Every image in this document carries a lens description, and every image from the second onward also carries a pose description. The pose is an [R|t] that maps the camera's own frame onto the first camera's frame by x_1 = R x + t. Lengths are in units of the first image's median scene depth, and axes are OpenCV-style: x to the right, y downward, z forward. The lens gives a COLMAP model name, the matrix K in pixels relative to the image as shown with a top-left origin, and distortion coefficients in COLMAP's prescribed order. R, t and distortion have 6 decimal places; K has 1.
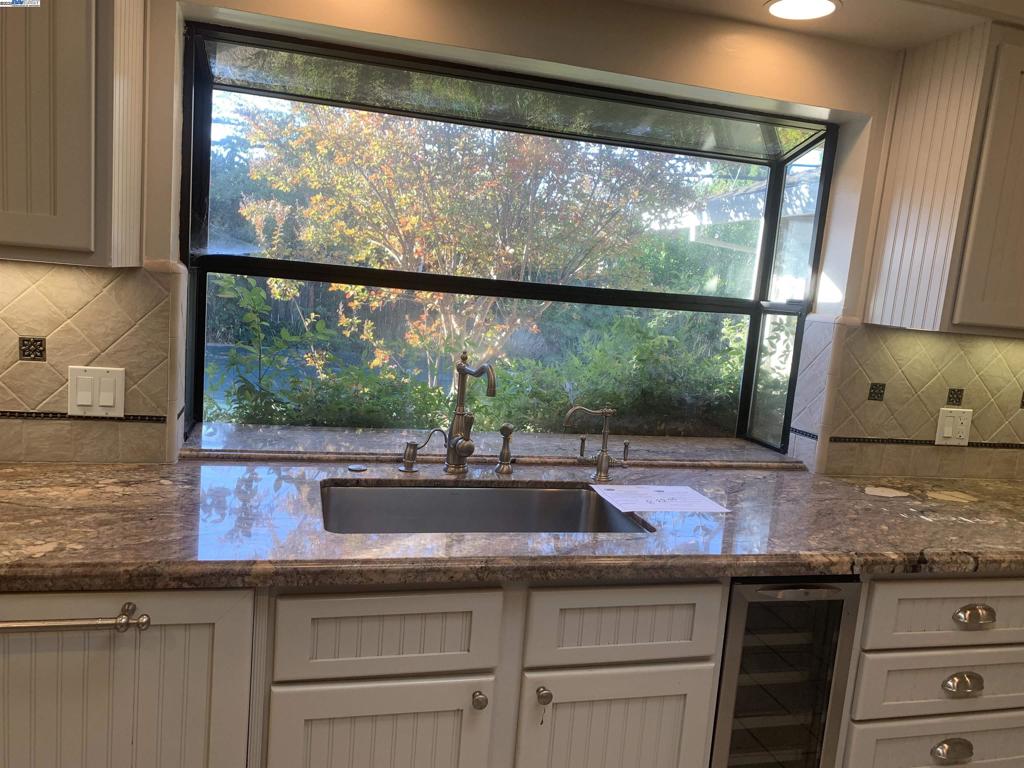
lens RADIAL K [[772.3, 0, 511.2], [0, 772.3, 377.0], [0, 0, 1]] dist [0.009582, -0.022936]
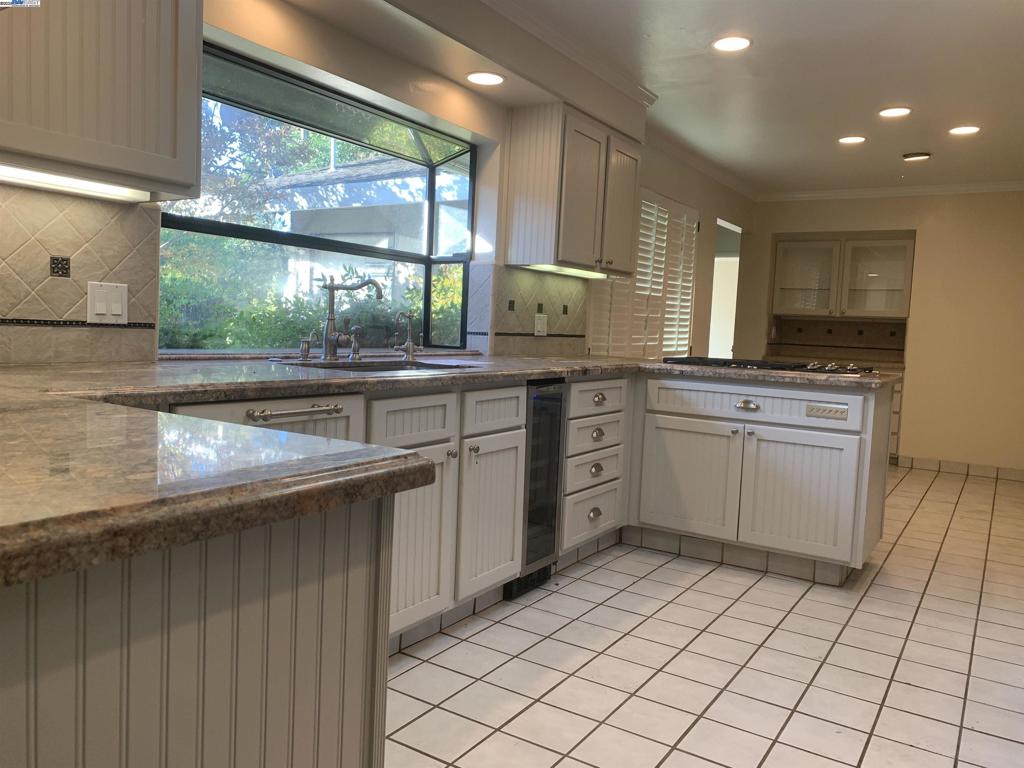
lens RADIAL K [[772.3, 0, 510.9], [0, 772.3, 380.1], [0, 0, 1]] dist [0.009582, -0.022936]
pose [[0.734229, -0.096034, 0.672075, -0.829351], [0.096701, 0.994645, 0.036483, 0.144910], [-0.671979, 0.038203, 0.739584, -0.310581]]
